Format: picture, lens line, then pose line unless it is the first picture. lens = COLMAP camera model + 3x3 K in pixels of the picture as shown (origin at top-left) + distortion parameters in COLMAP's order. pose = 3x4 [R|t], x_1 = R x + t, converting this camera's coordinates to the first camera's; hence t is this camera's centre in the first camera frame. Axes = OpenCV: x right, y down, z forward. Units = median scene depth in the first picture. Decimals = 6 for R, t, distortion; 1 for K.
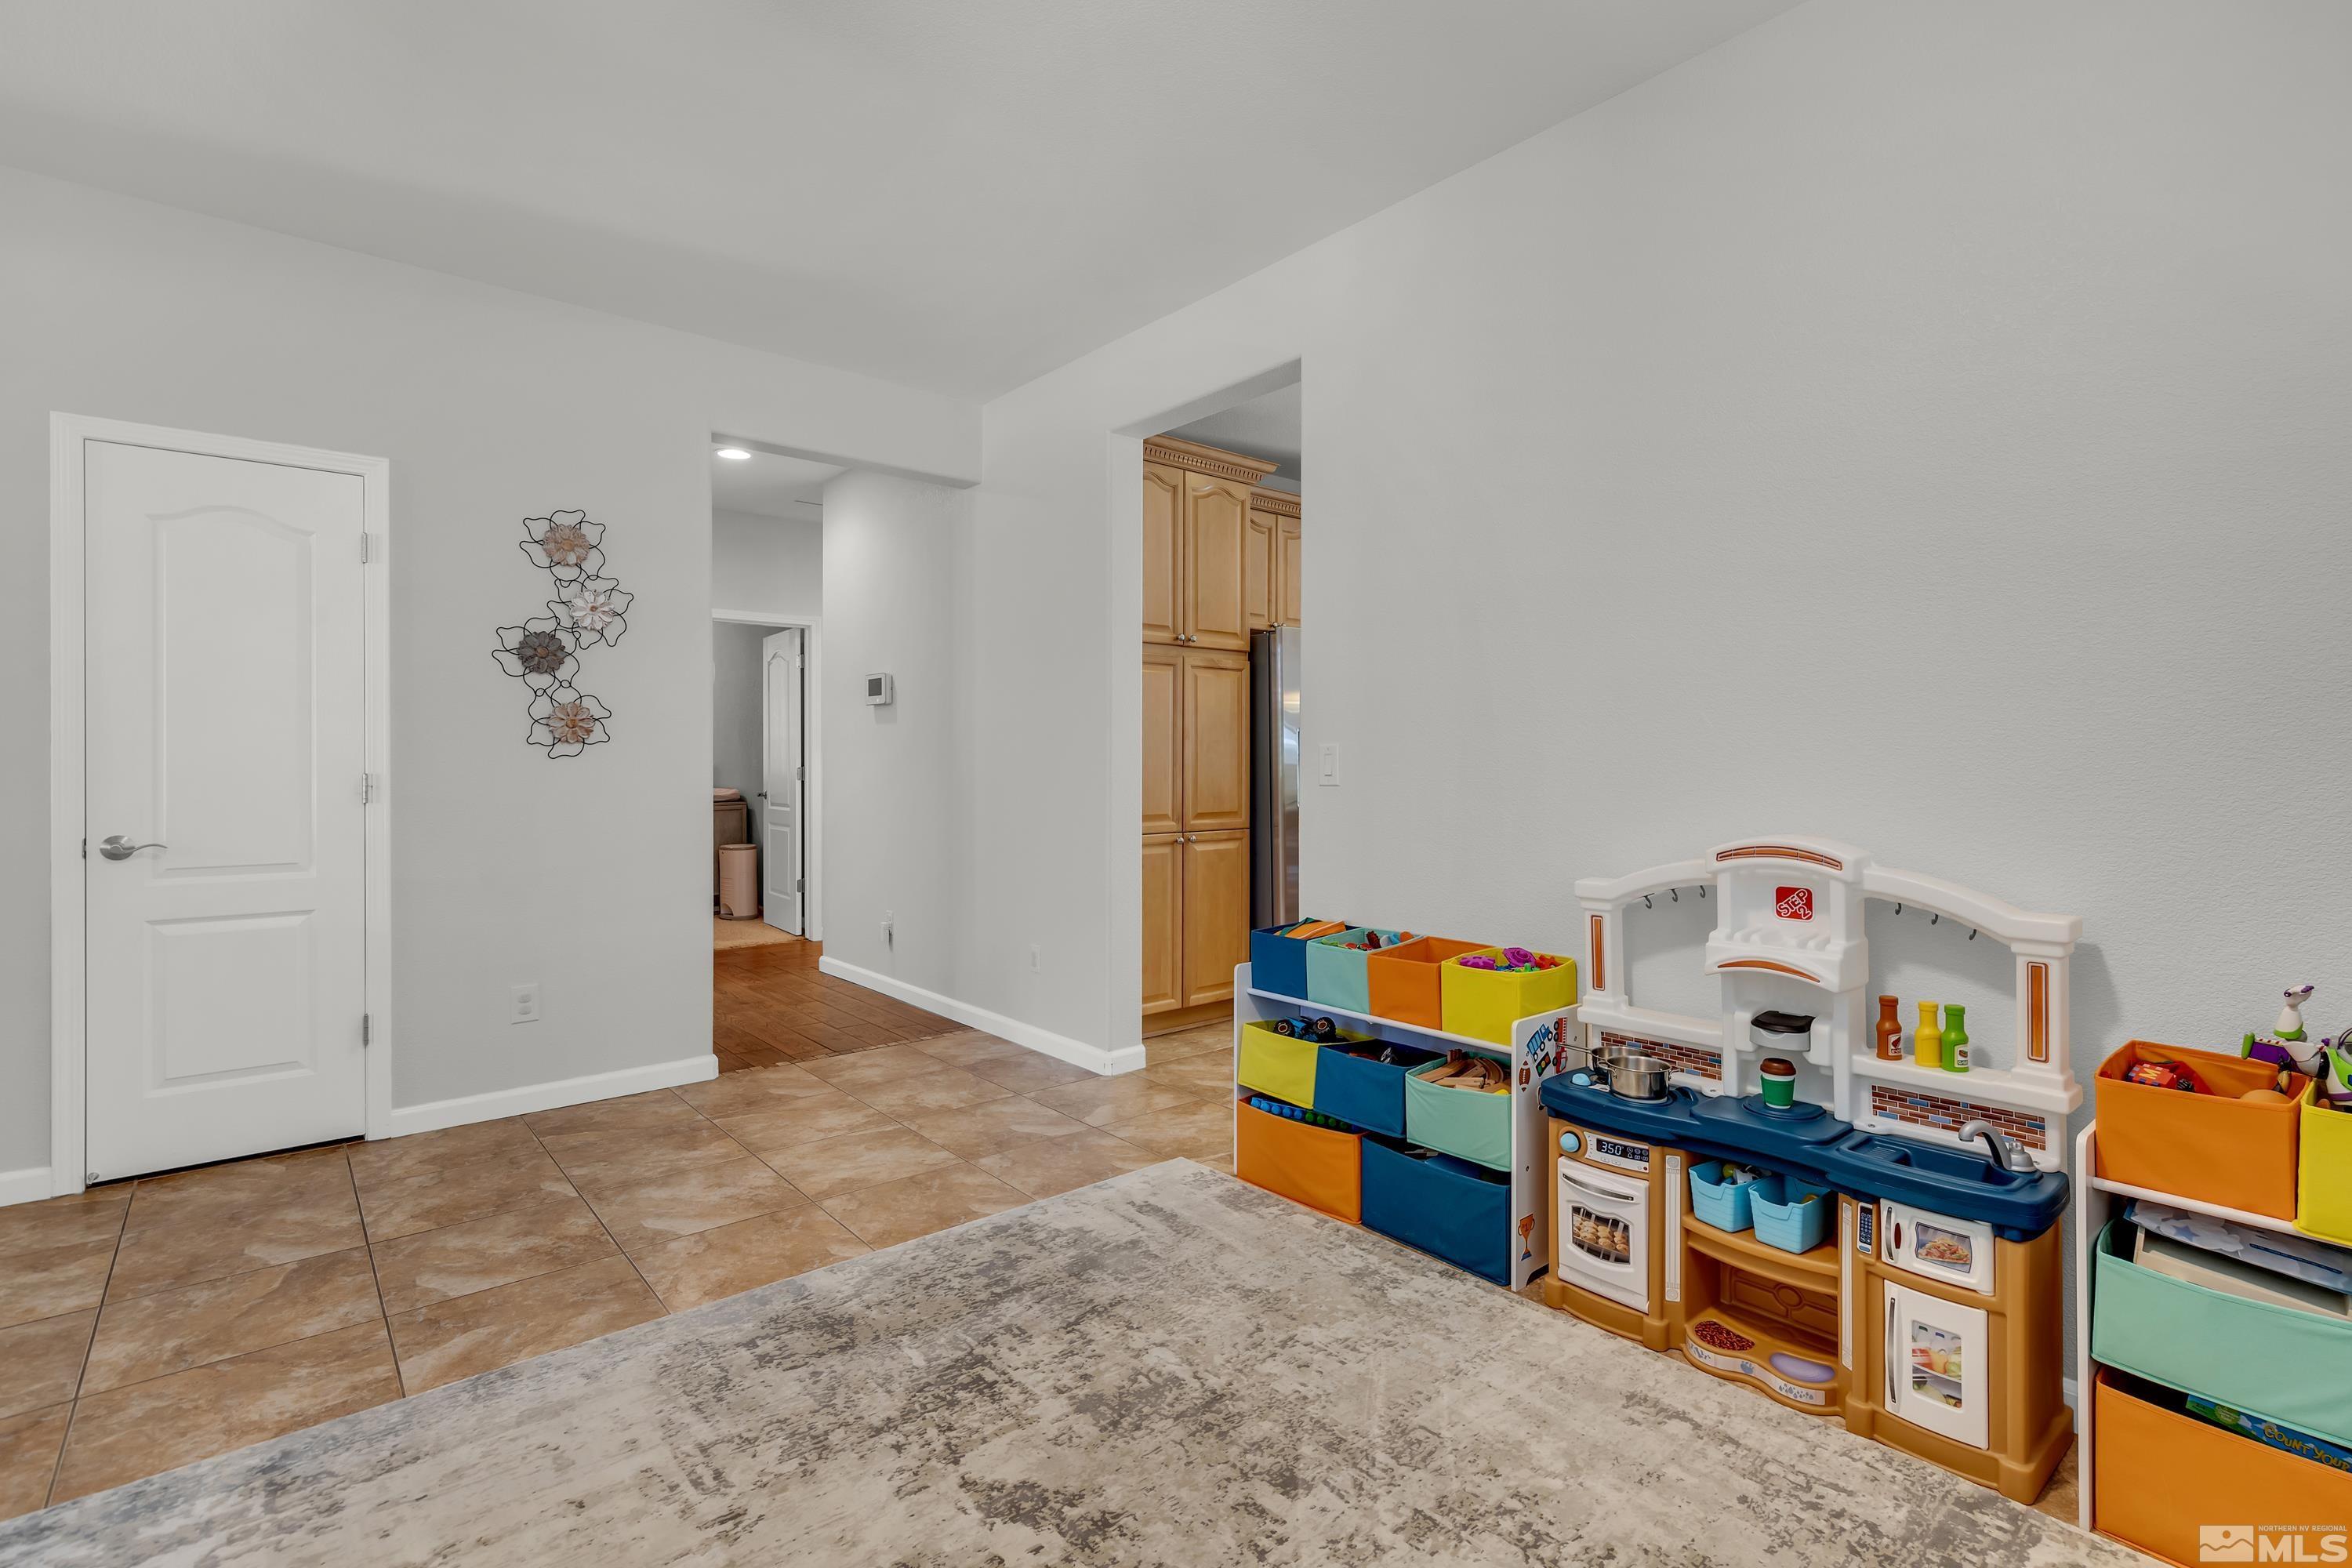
lens RADIAL K [[1077.7, 0, 1203.4], [0, 1077.7, 770.2], [0, 0, 1]] dist [0.002703, 0.000002]
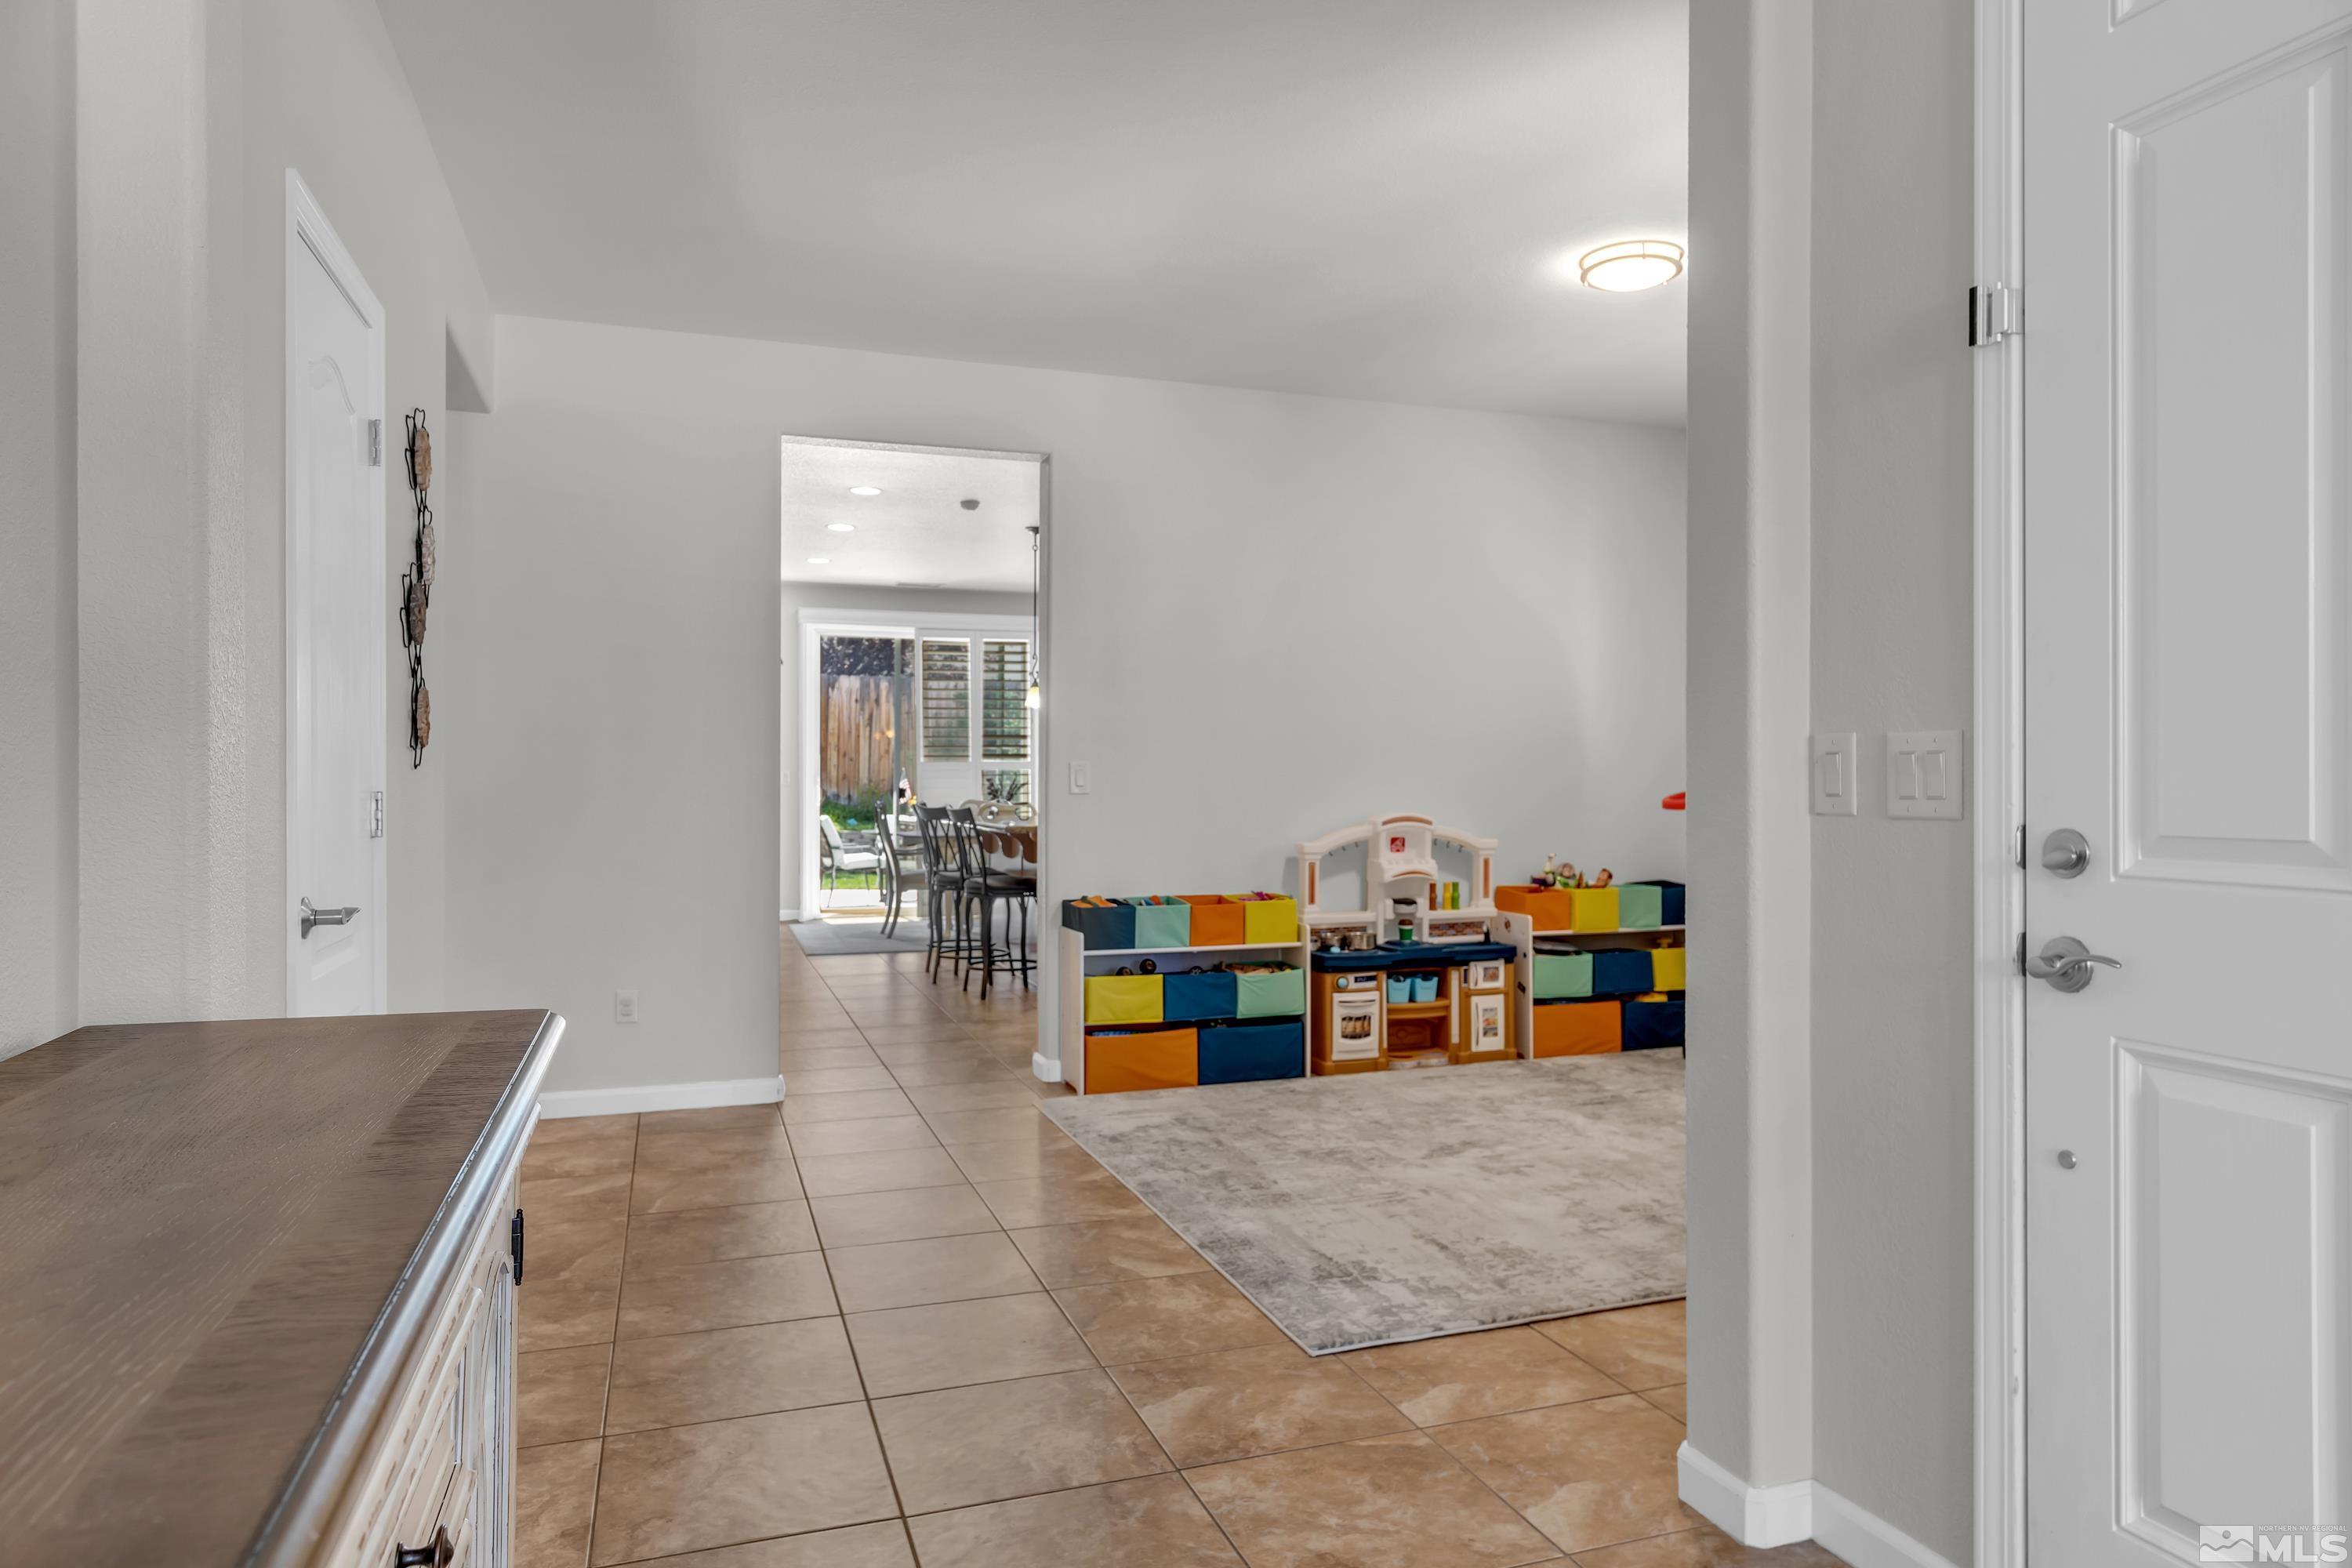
lens RADIAL K [[1405.9, 0, 1176.0], [0, 1405.9, 784.0], [0, 0, 1]] dist [0.000075, -0.000085]
pose [[0.384434, -0.004290, 0.923142, -2.112466], [0.005651, 0.999981, 0.002293, -0.001292], [-0.923135, 0.004335, 0.384451, 0.359891]]
